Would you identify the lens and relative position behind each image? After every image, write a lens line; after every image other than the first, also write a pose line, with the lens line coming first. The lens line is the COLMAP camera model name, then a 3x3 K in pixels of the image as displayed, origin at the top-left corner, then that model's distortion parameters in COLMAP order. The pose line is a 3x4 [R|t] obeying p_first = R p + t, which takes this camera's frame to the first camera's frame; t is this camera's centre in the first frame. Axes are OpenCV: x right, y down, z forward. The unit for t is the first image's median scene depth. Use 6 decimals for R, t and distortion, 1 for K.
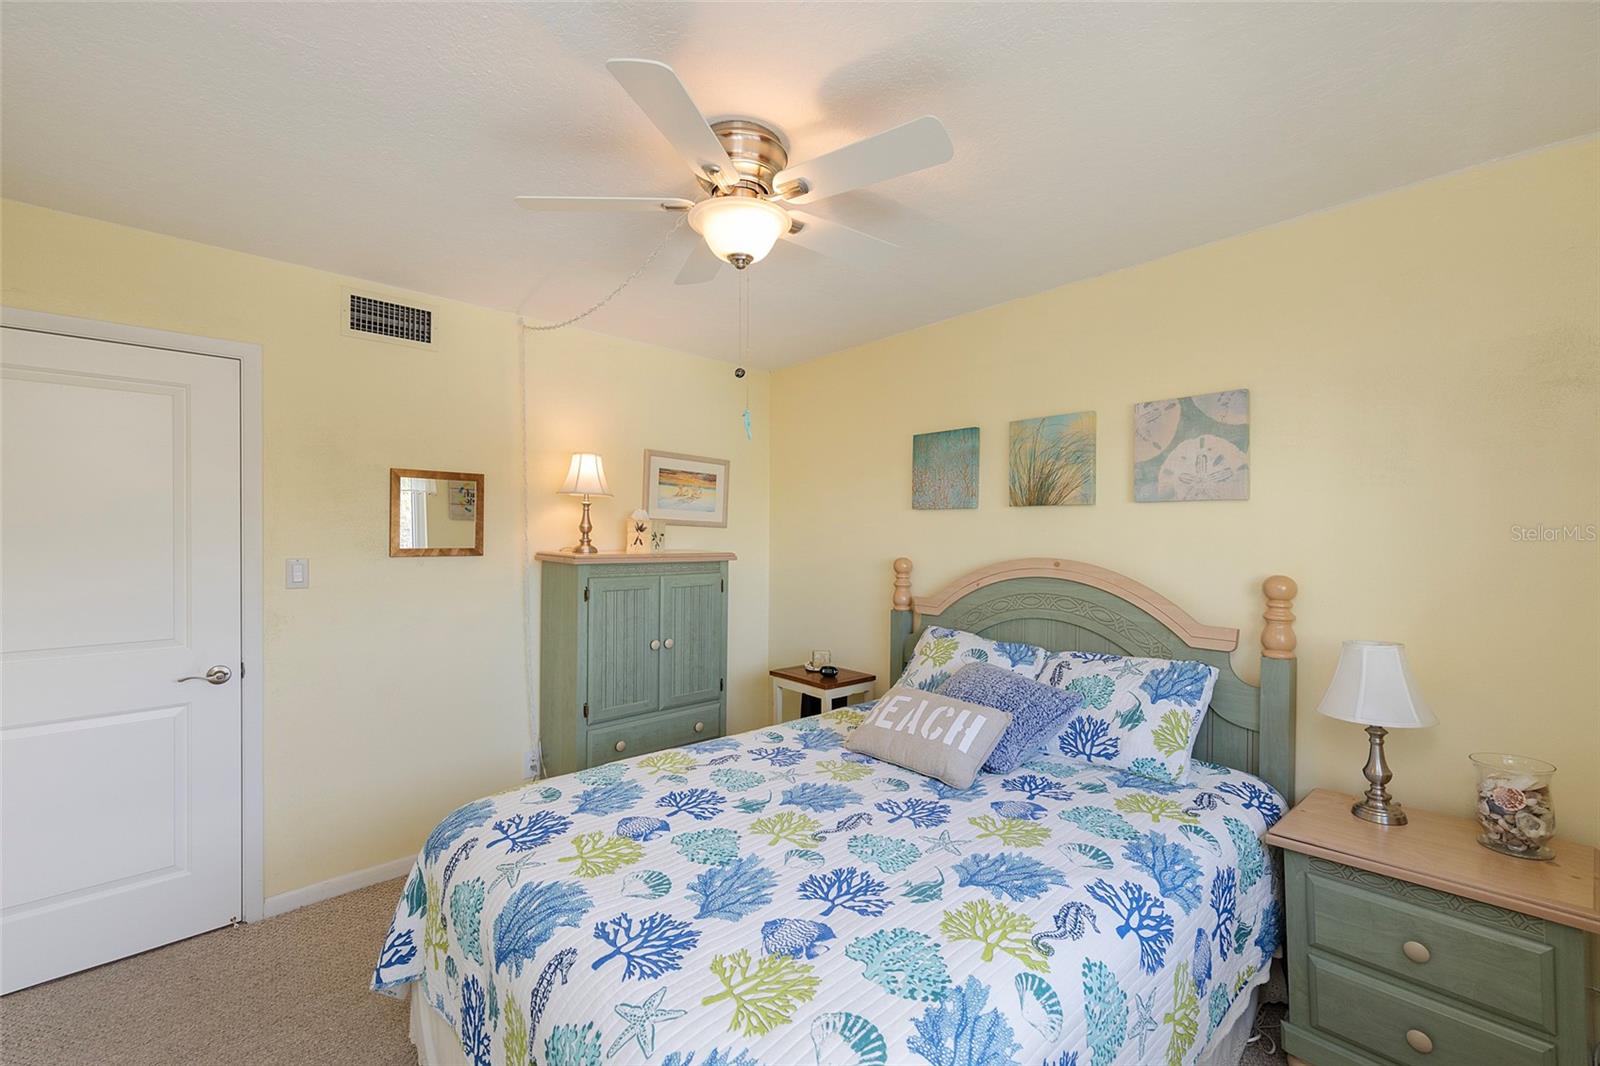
lens RADIAL K [[655.3, 0, 790.2], [0, 655.3, 539.8], [0, 0, 1]] dist [-0.000884, 0.000144]
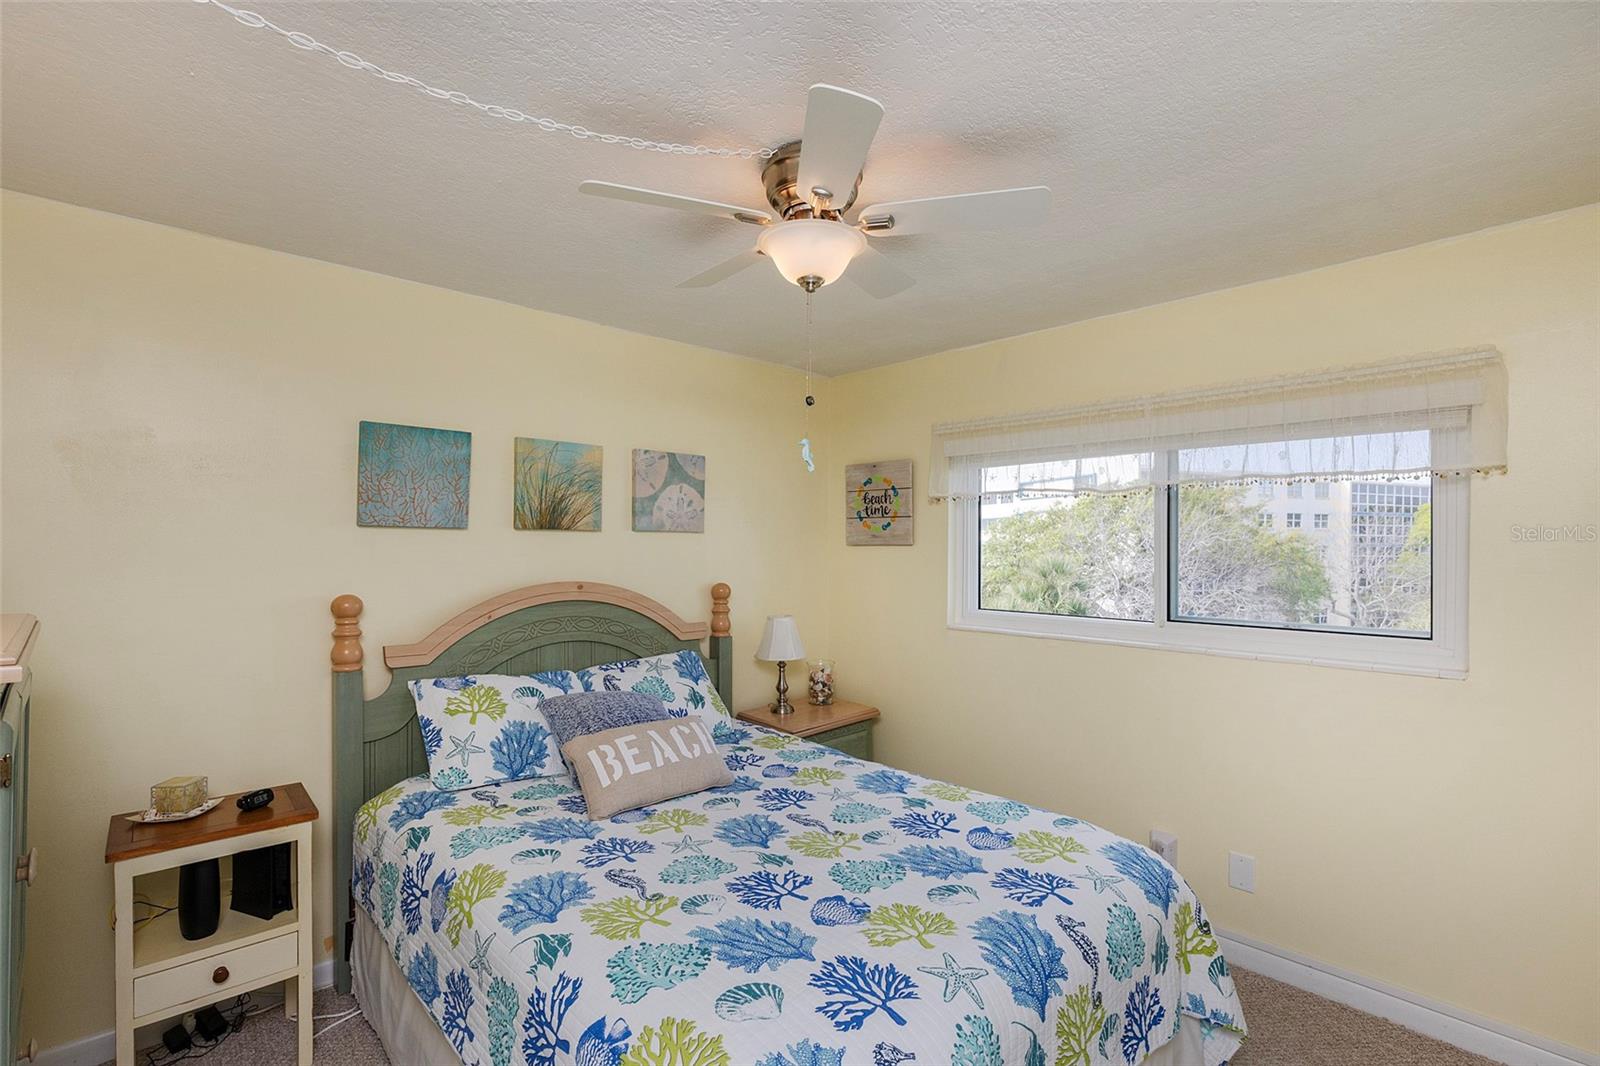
lens RADIAL K [[712.0, 0, 796.2], [0, 712.0, 552.9], [0, 0, 1]] dist [0.001798, 0.000034]
pose [[-0.014605, -0.014013, 0.999795, -0.855615], [0.009525, 0.999854, 0.014153, -0.034439], [-0.999848, 0.009729, -0.014469, 0.786709]]
